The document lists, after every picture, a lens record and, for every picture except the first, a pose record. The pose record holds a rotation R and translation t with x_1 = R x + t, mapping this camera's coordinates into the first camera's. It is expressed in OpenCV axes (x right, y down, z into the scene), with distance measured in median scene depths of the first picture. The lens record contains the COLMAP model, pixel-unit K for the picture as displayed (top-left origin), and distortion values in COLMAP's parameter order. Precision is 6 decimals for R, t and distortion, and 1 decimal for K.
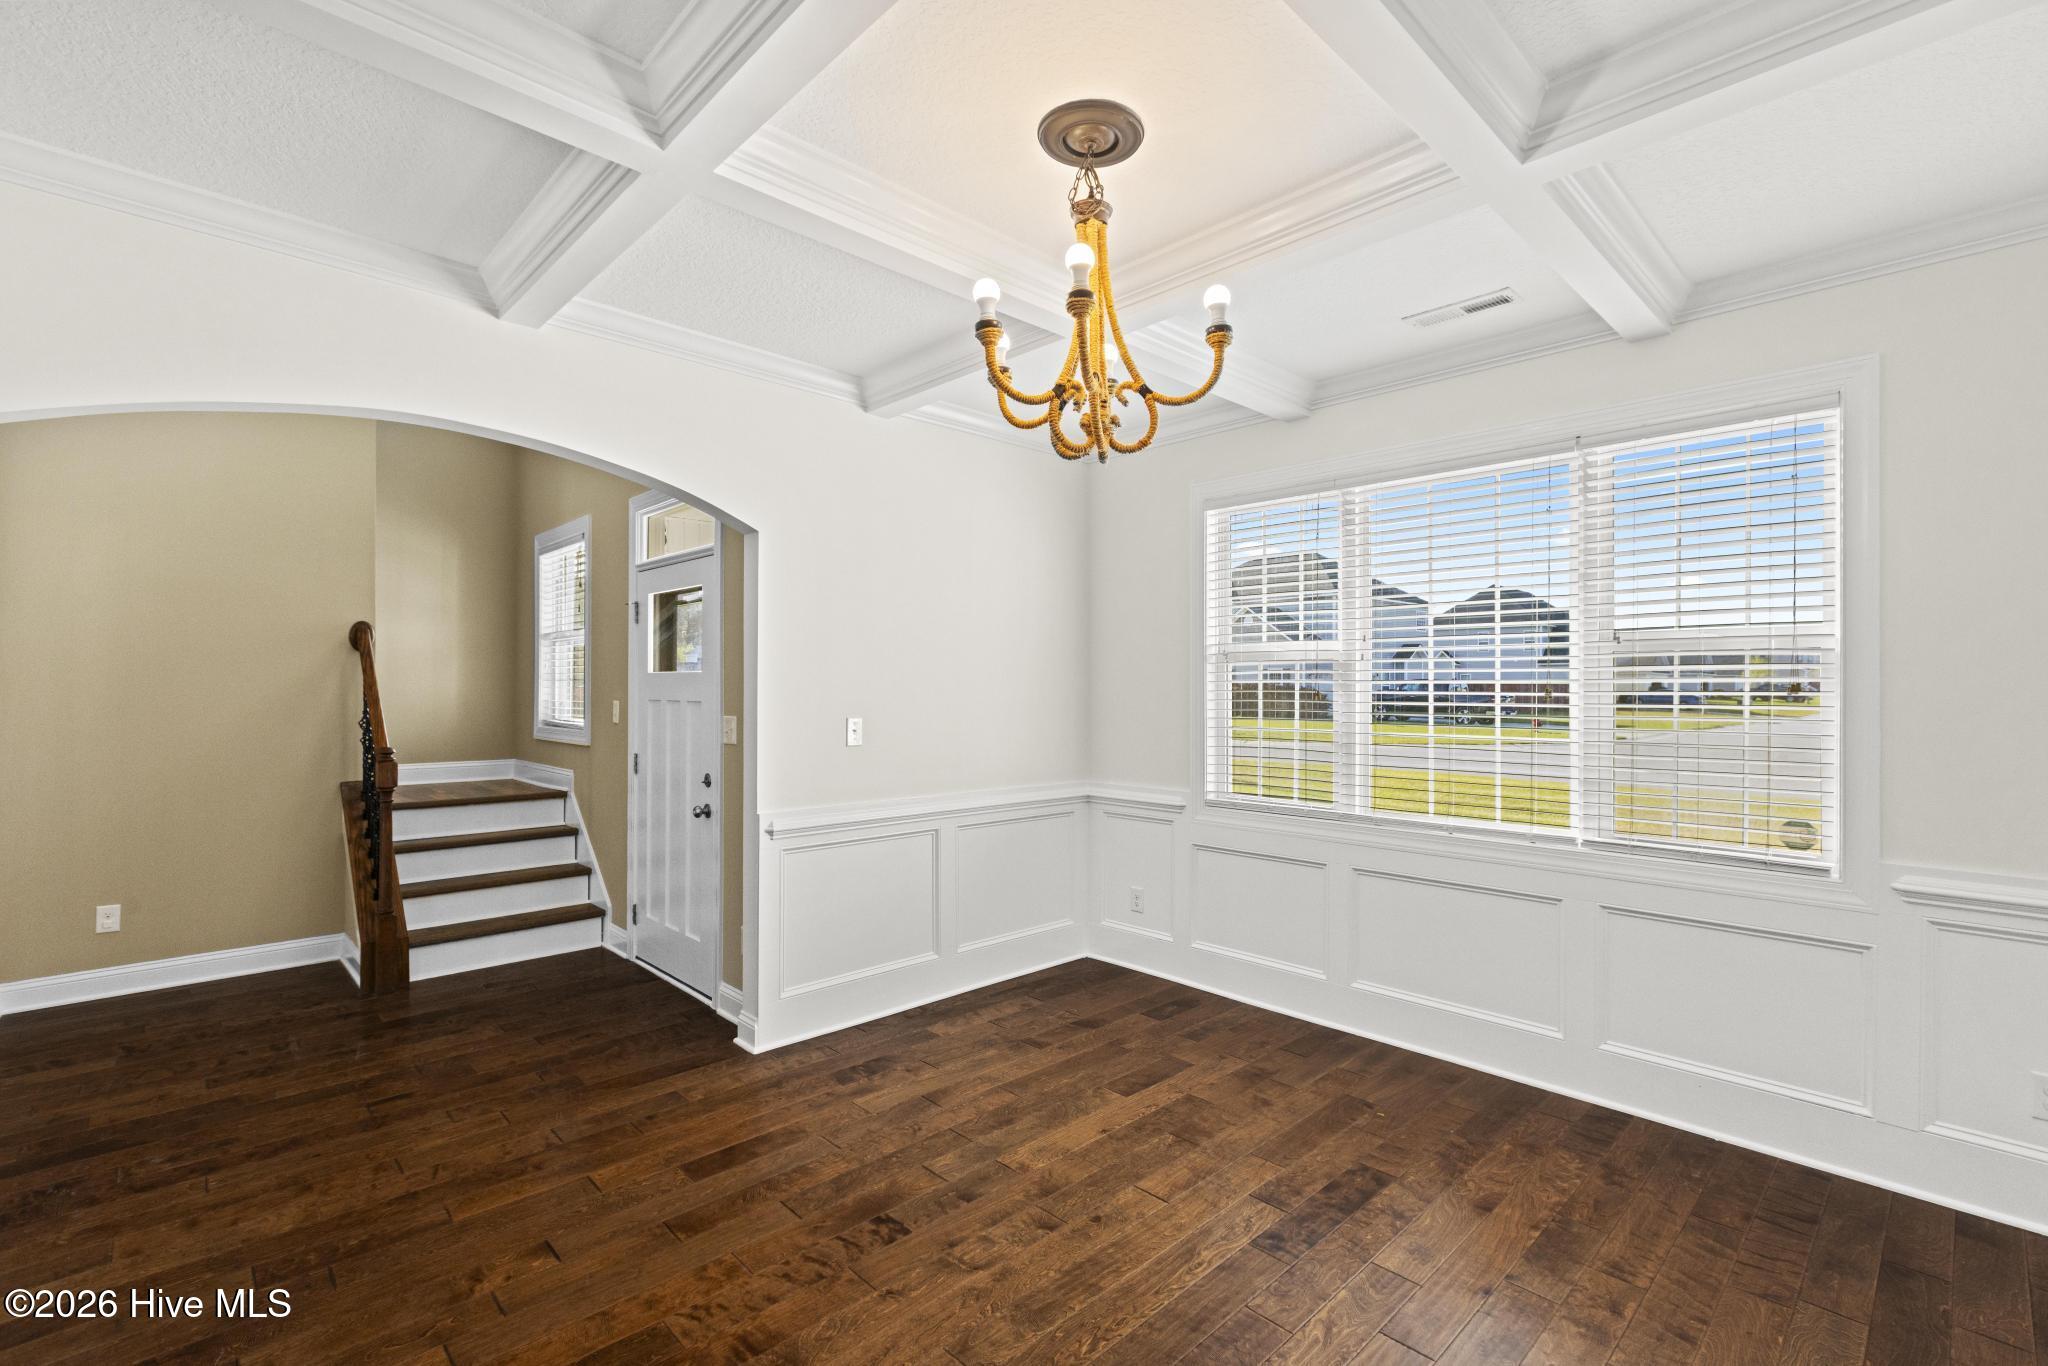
lens RADIAL K [[920.4, 0, 1027.1], [0, 920.4, 683.8], [0, 0, 1]] dist [0.007441, -0.001018]
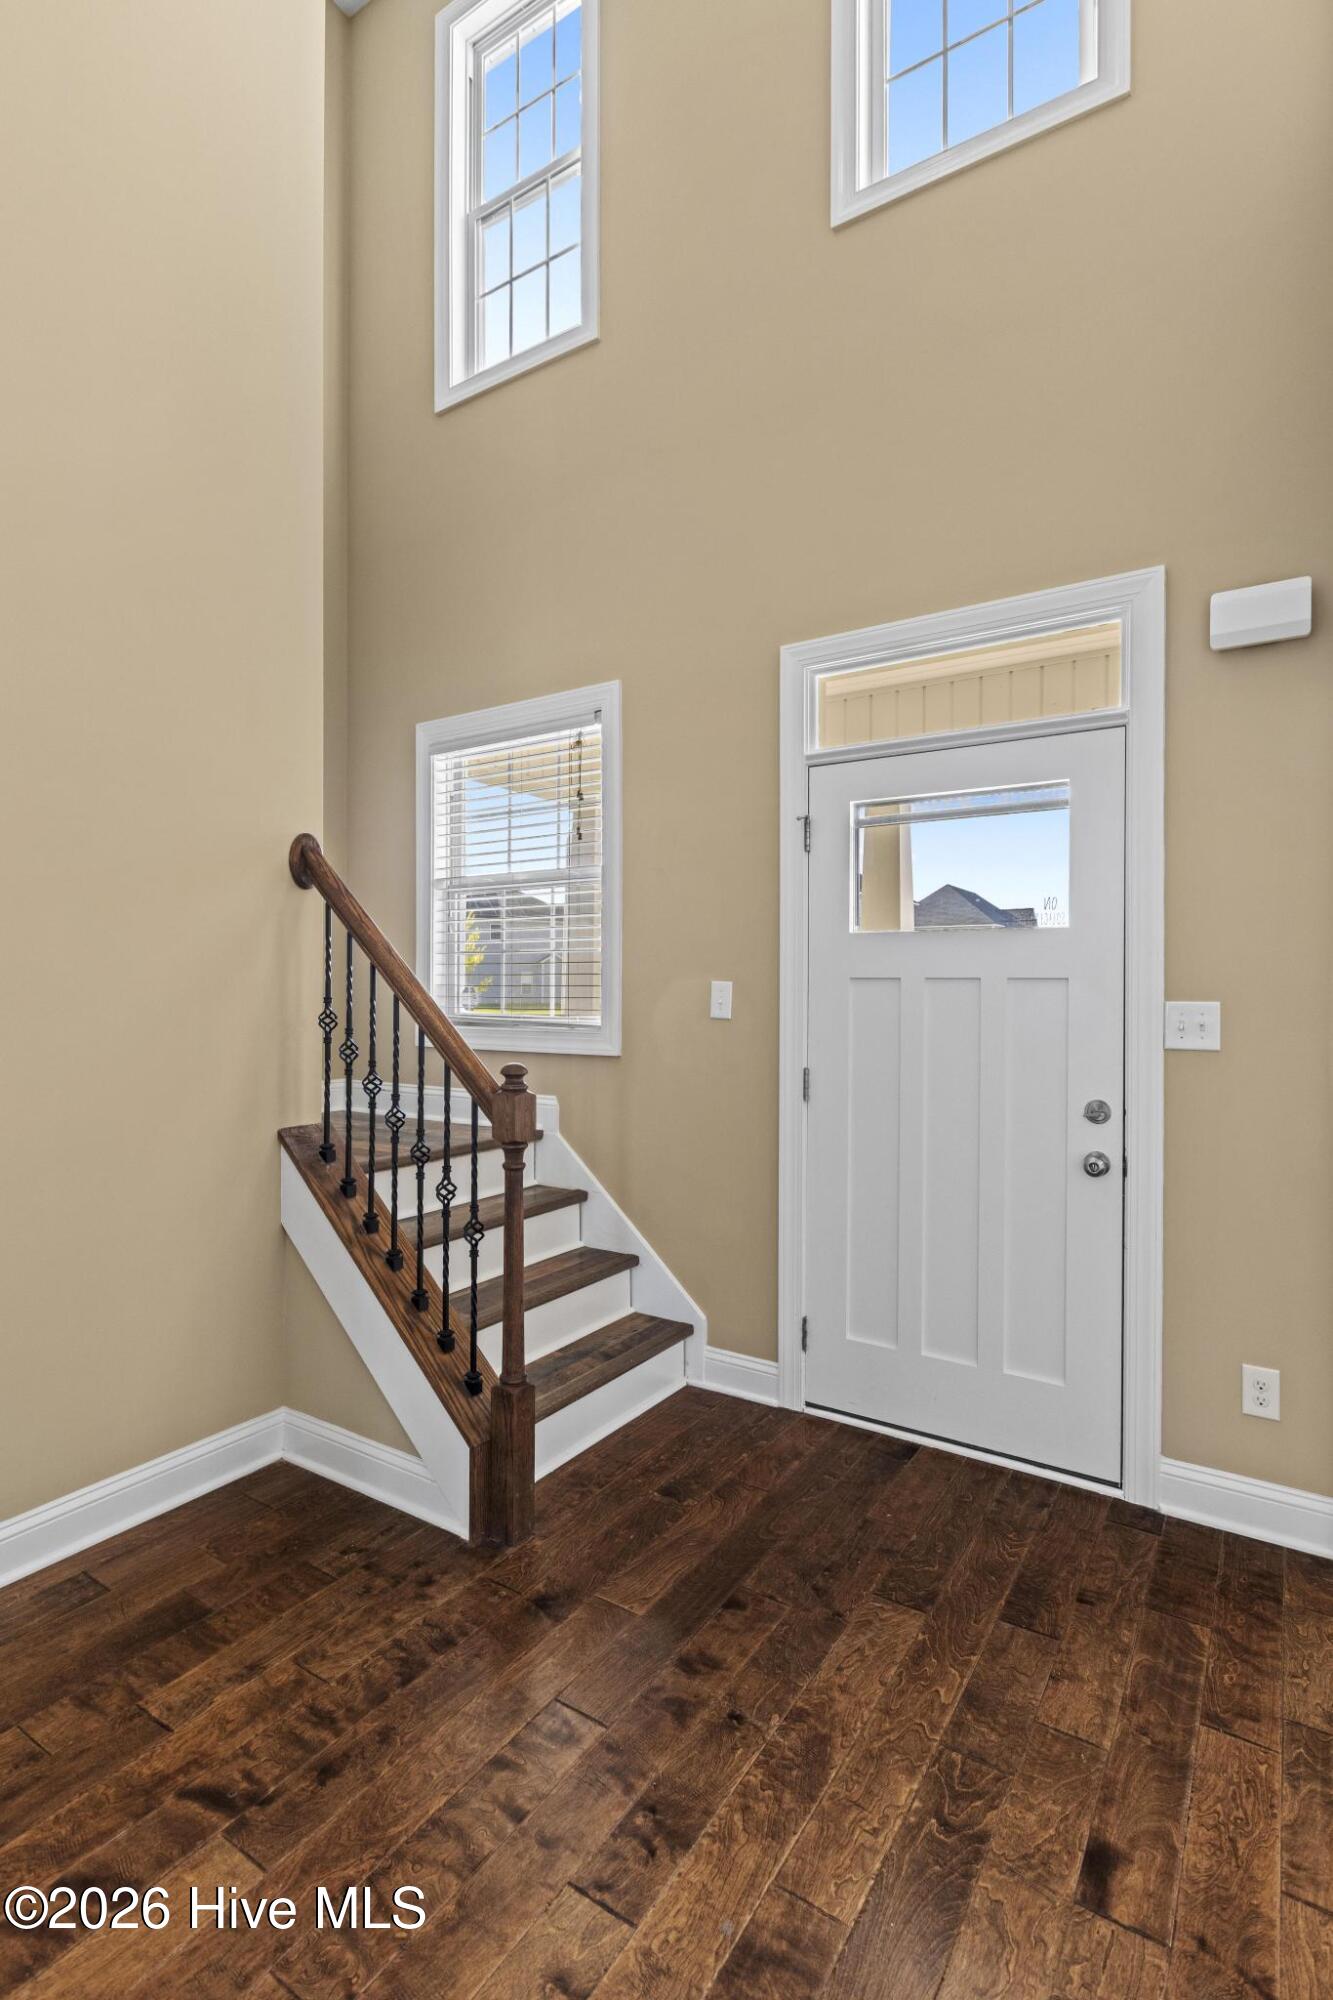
lens RADIAL K [[970.9, 0, 657.4], [0, 970.9, 981.0], [0, 0, 1]] dist [0.001847, -0.000874]
pose [[0.972560, 0.004511, 0.232610, -0.825861], [-0.004543, 0.999990, -0.000398, 0.024095], [-0.232609, -0.000670, 0.972570, 0.498095]]
